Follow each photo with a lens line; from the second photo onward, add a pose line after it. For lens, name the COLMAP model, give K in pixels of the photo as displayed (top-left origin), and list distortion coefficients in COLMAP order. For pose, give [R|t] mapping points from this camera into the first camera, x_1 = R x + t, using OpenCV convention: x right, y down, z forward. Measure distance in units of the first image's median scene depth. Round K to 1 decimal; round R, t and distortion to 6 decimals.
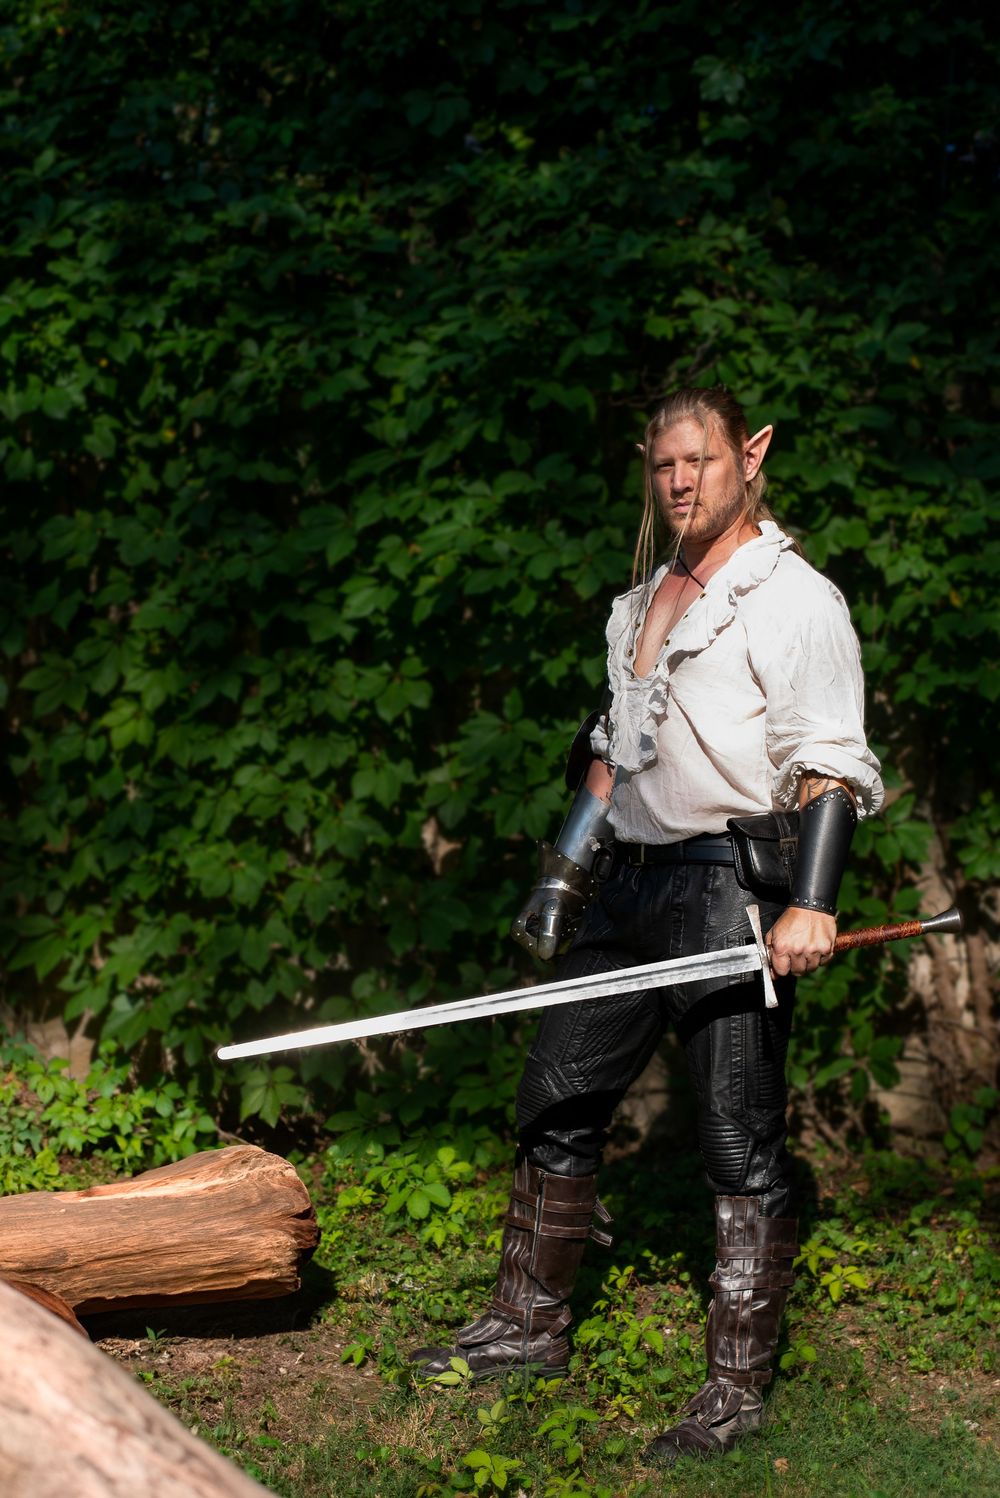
lens RADIAL K [[2200.8, 0, 500.0], [0, 2200.8, 749.0], [0, 0, 1]] dist [-0.110568, 0.103576]
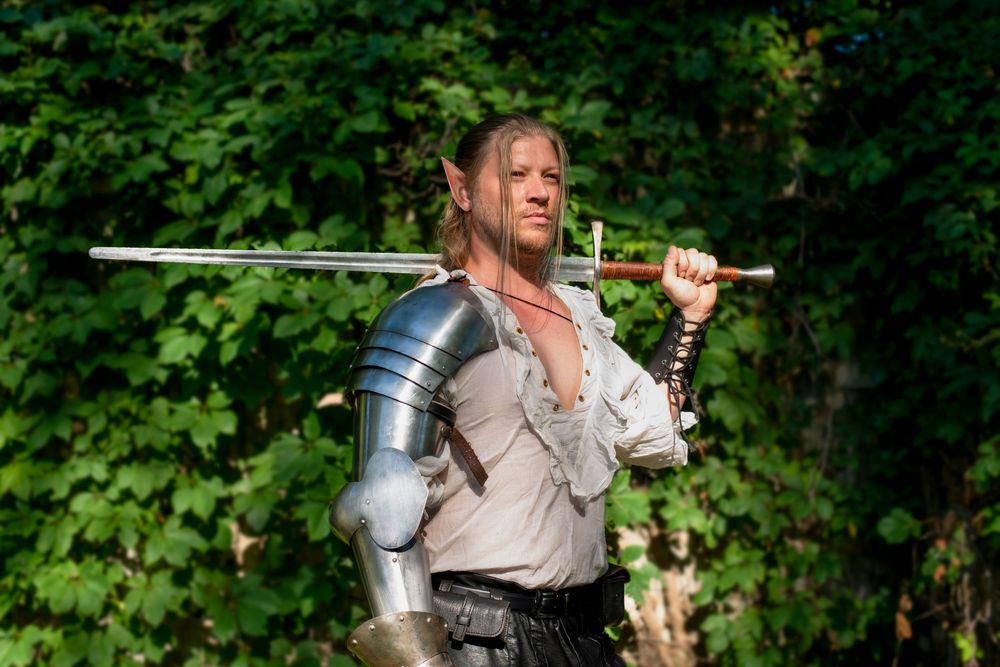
lens RADIAL K [[1380.1, 0, 500.6], [0, 1380.1, 316.6], [0, 0, 1]] dist [-0.090177, 0.000381]
pose [[0.970301, -0.064689, 0.233090, -0.061943], [0.080769, 0.994919, -0.060107, -0.024912], [-0.228017, 0.077148, 0.970596, 0.235263]]
